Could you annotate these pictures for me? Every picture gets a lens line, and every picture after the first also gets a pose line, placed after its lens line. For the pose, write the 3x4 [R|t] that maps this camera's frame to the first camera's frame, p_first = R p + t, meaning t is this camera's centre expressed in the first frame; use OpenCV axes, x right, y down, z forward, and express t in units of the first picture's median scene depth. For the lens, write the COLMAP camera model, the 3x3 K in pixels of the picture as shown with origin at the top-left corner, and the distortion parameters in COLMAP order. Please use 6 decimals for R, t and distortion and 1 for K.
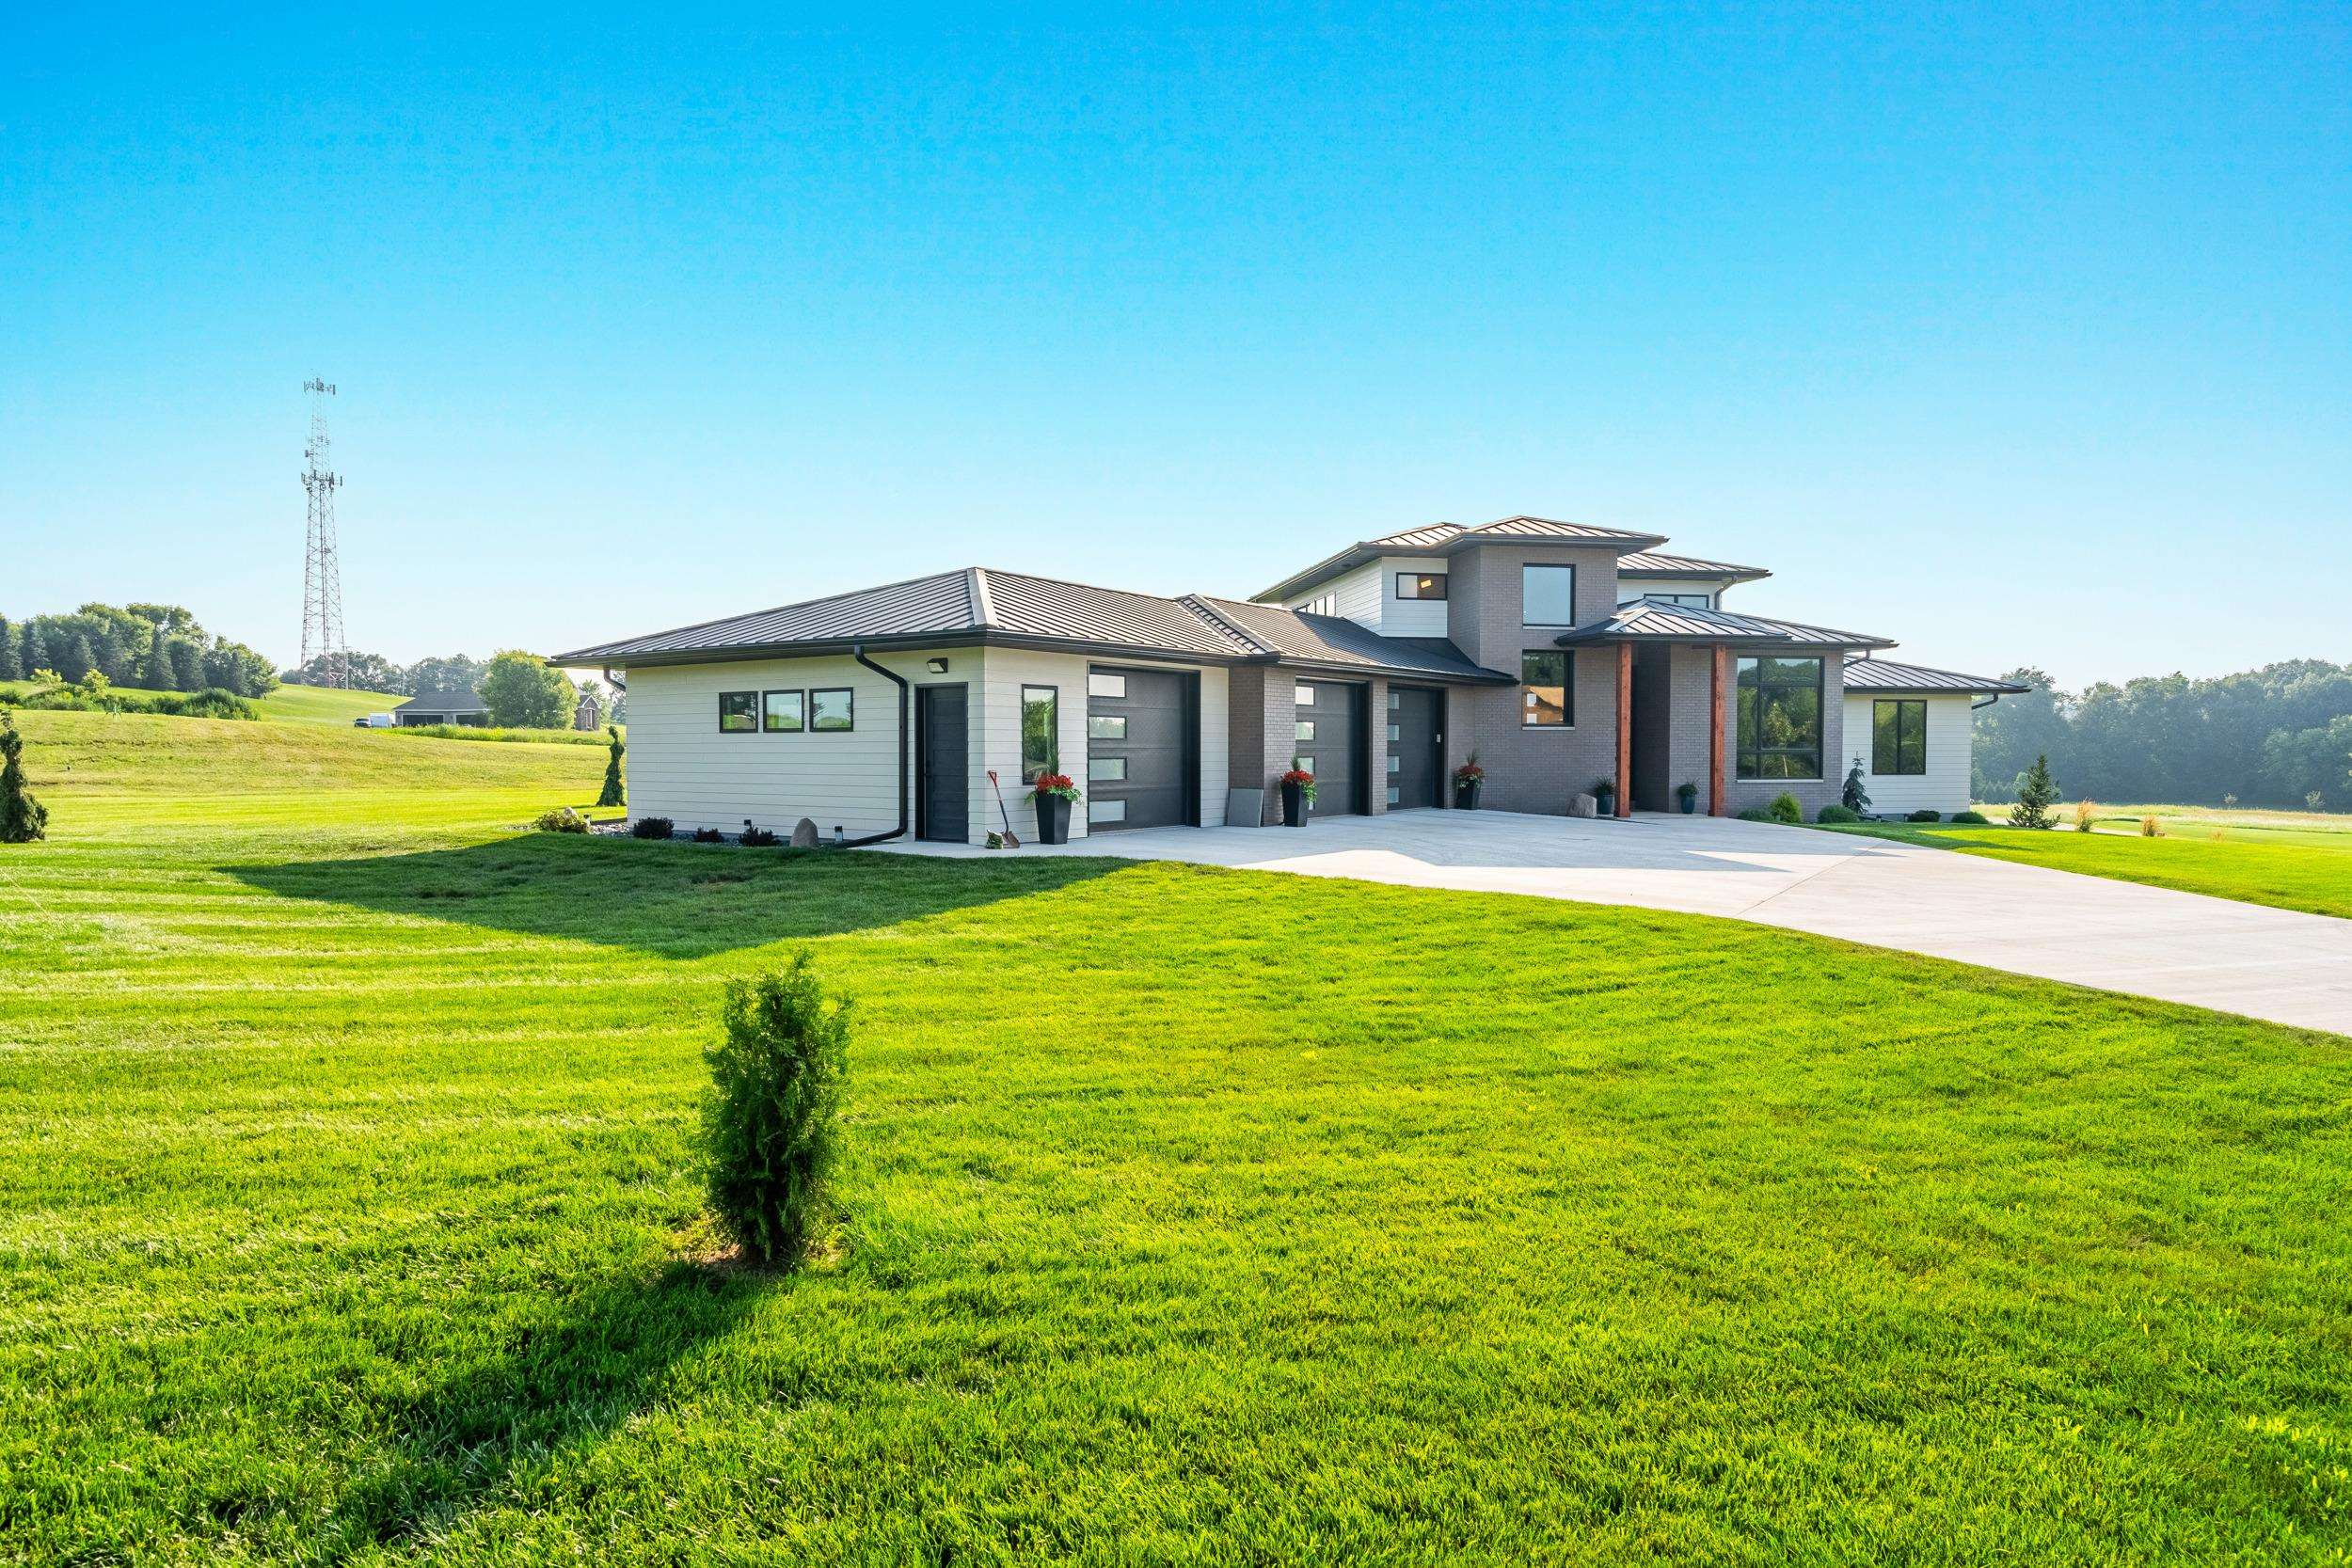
lens RADIAL K [[1426.2, 0, 1182.1], [0, 1426.2, 787.8], [0, 0, 1]] dist [0.005409, 0.000234]
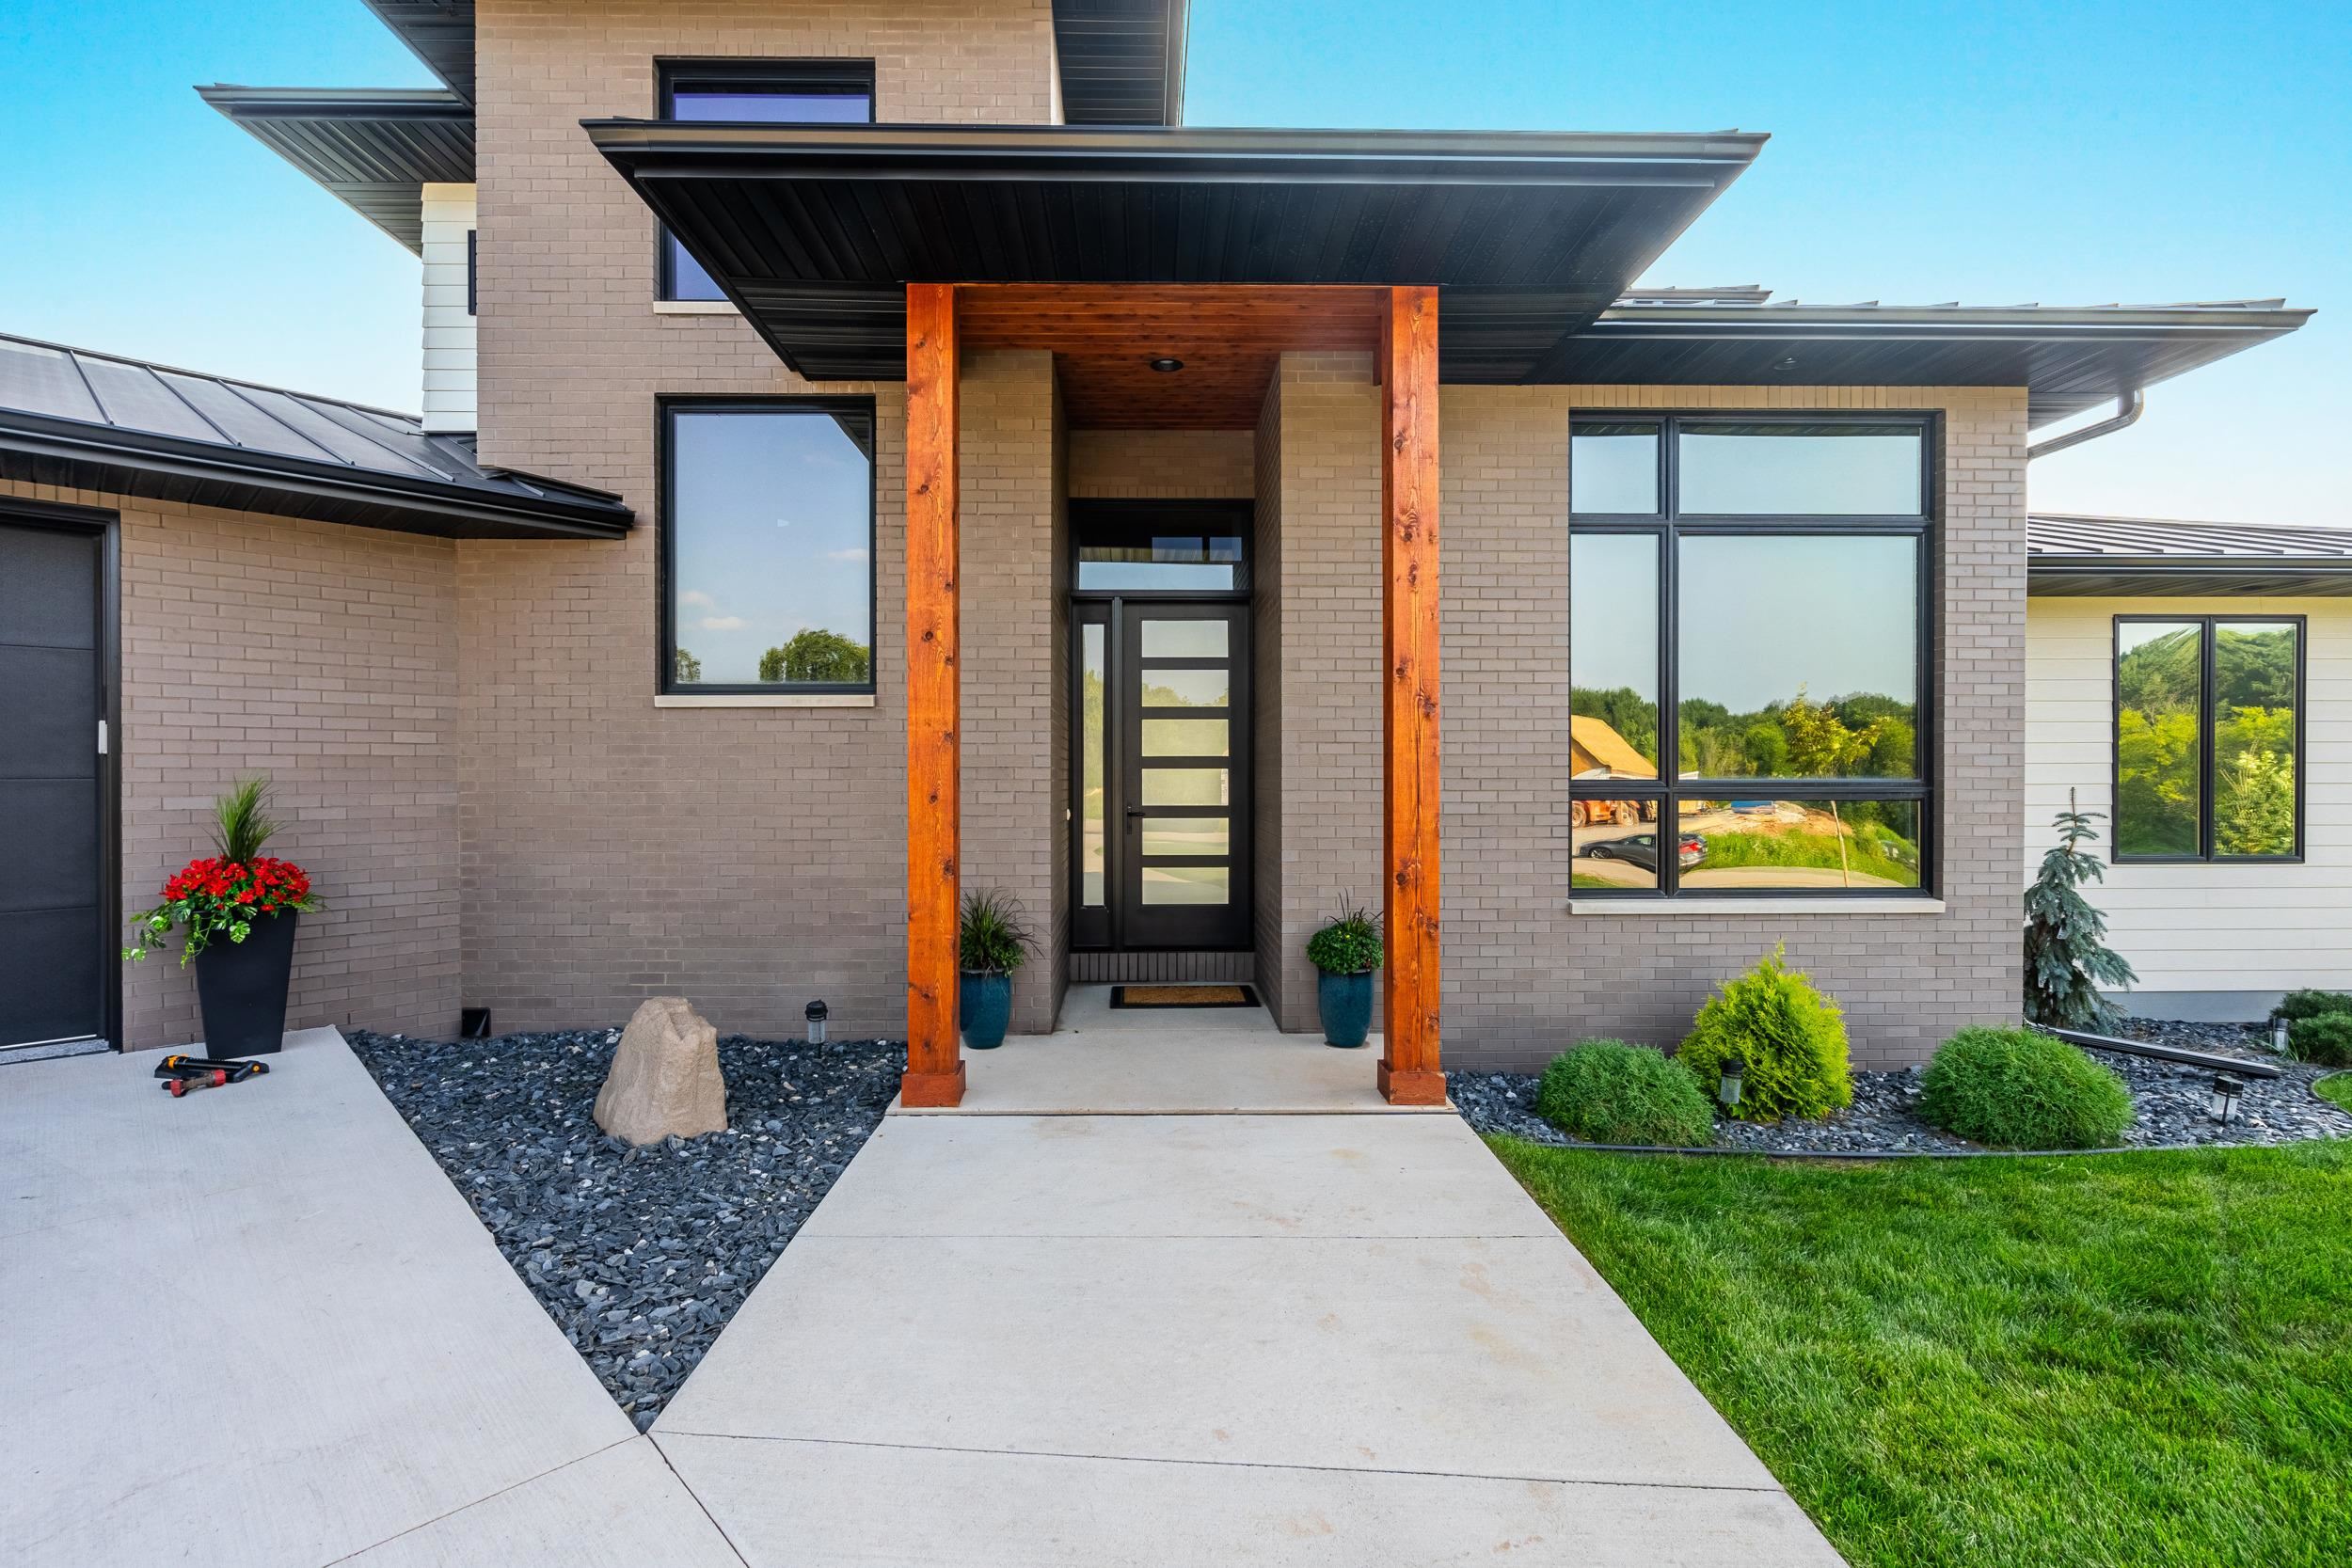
lens RADIAL K [[1113.8, 0, 1173.4], [0, 1113.8, 784.5], [0, 0, 1]] dist [-0.001650, -0.000808]
pose [[0.986403, 0.001037, -0.164342, 0.350616], [-0.003824, 0.999854, -0.016648, -0.022804], [0.164301, 0.017050, 0.986263, 0.790920]]
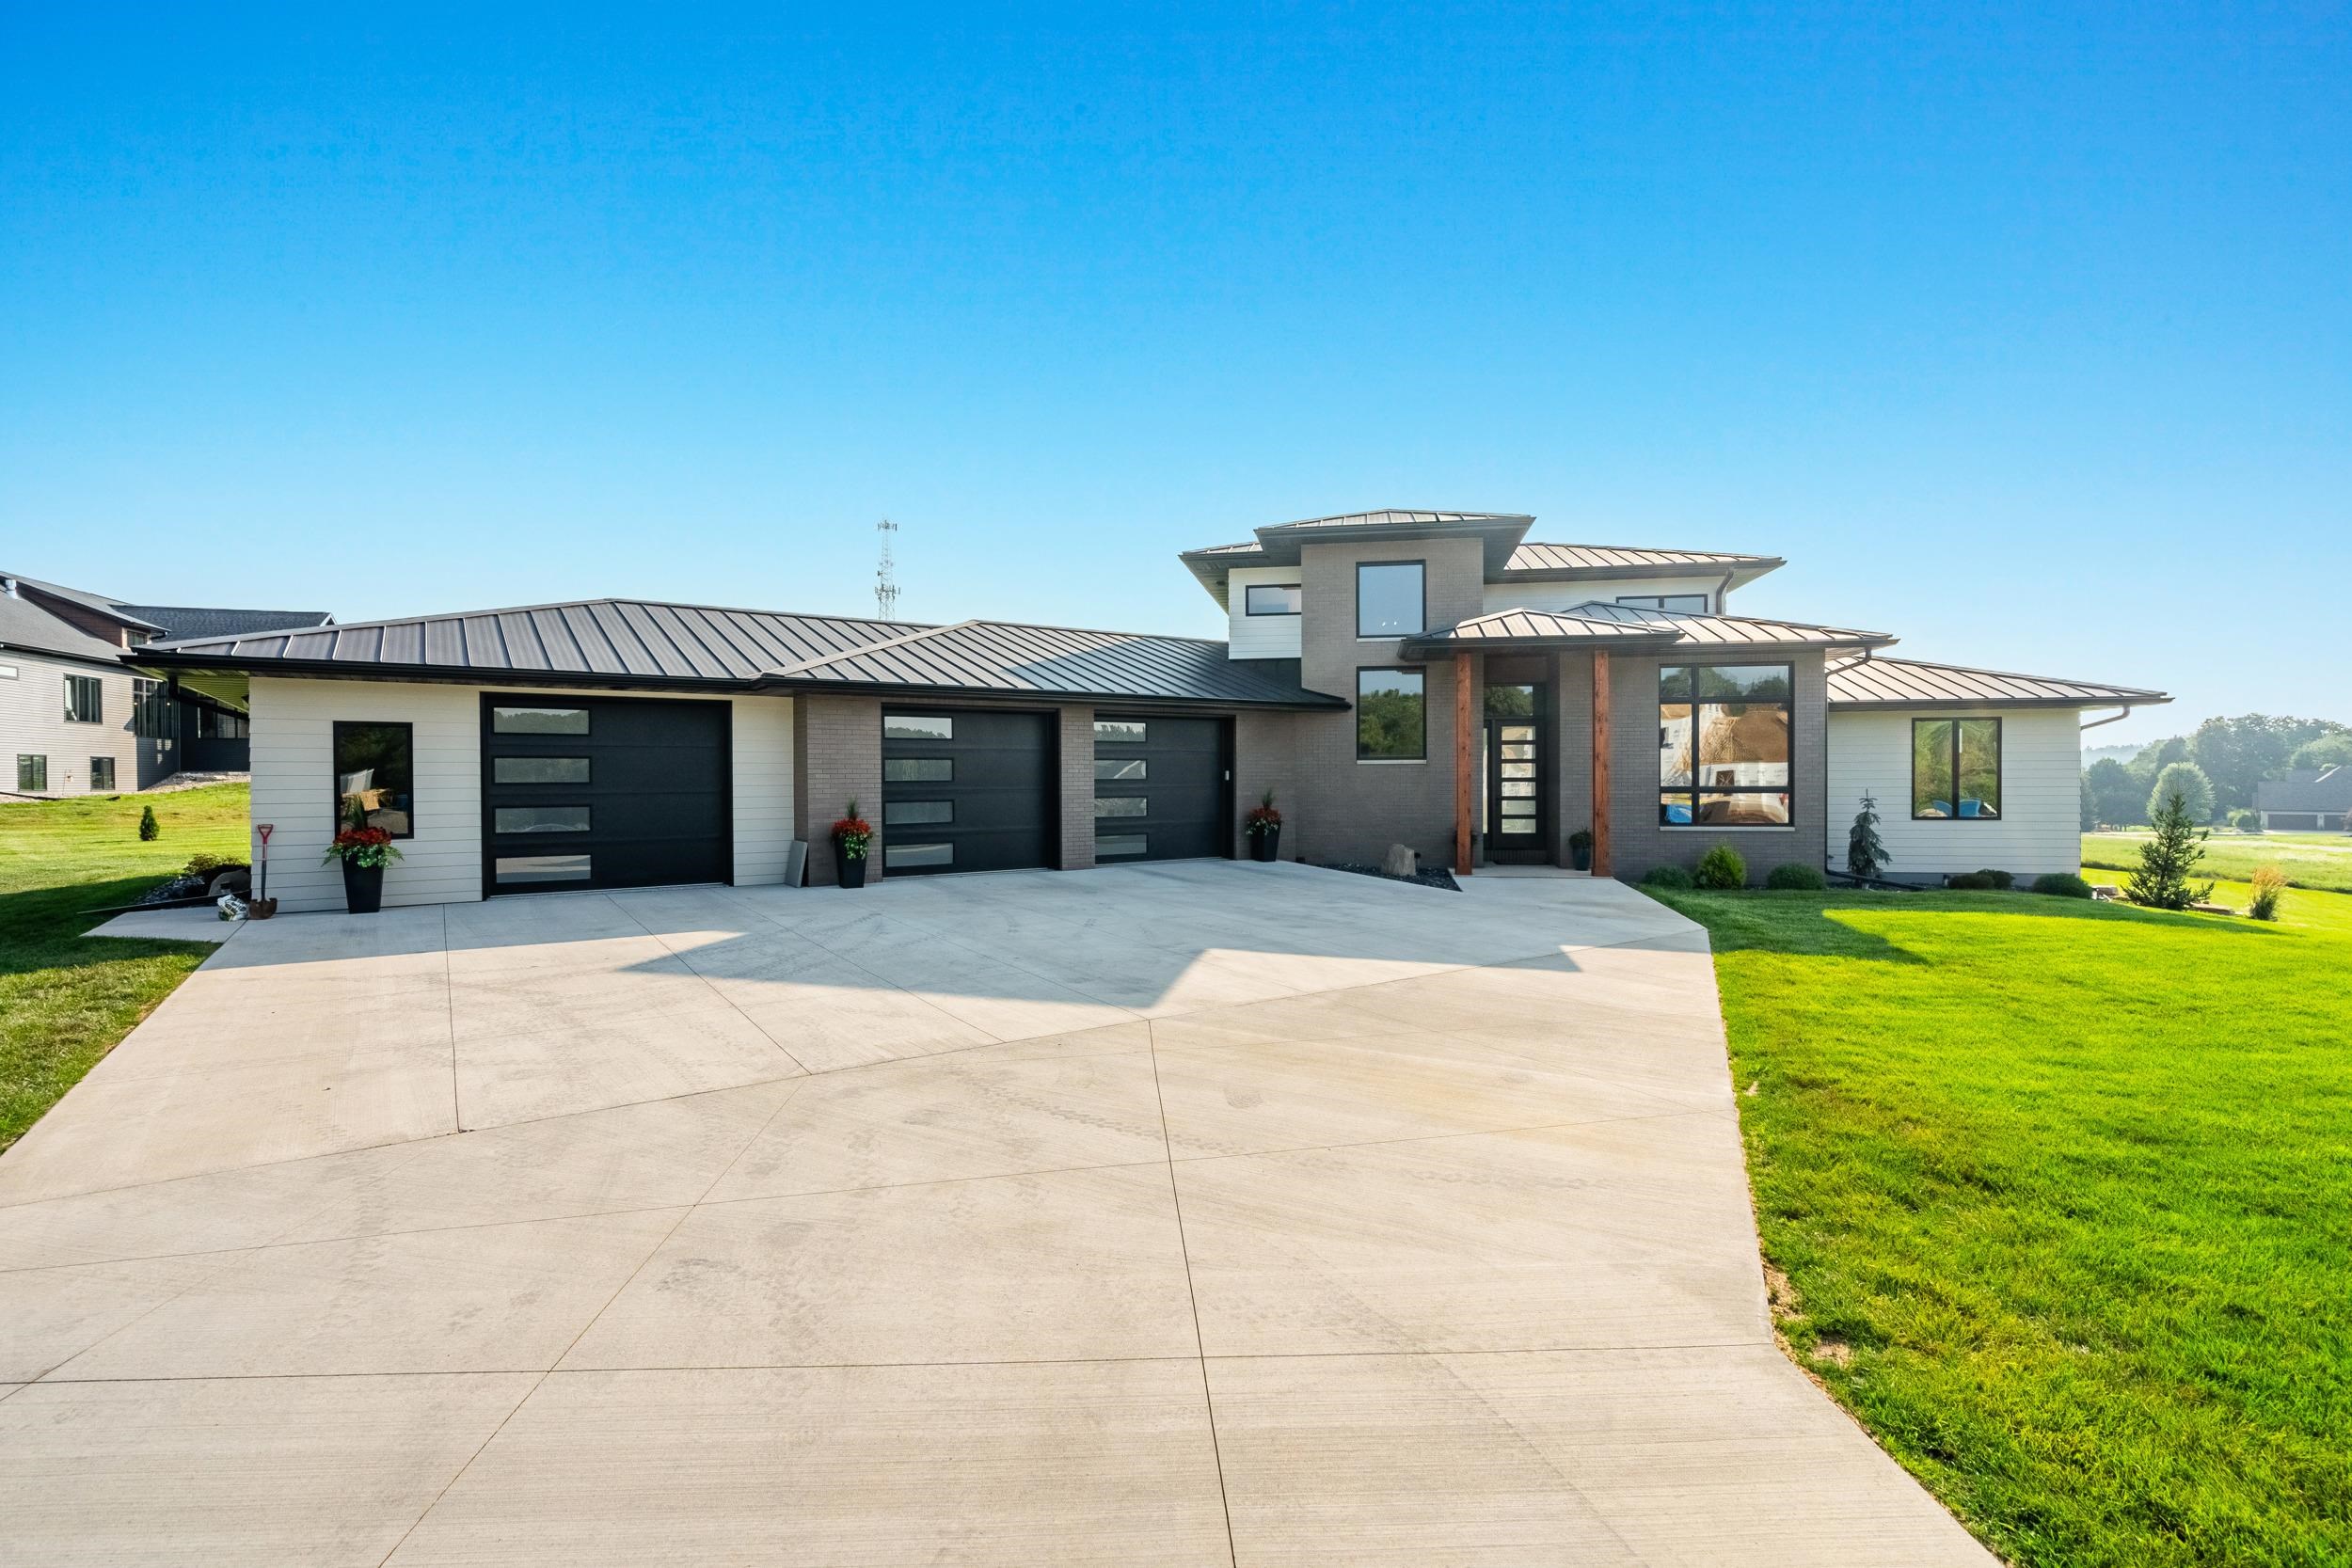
lens RADIAL K [[1113.8, 0, 1178.8], [0, 1113.8, 794.1], [0, 0, 1]] dist [-0.001650, -0.000808]
pose [[0.935999, 0.002094, -0.351998, 0.356269], [-0.006026, 0.999931, -0.010075, -0.015562], [0.351952, 0.011552, 0.935947, 0.349837]]
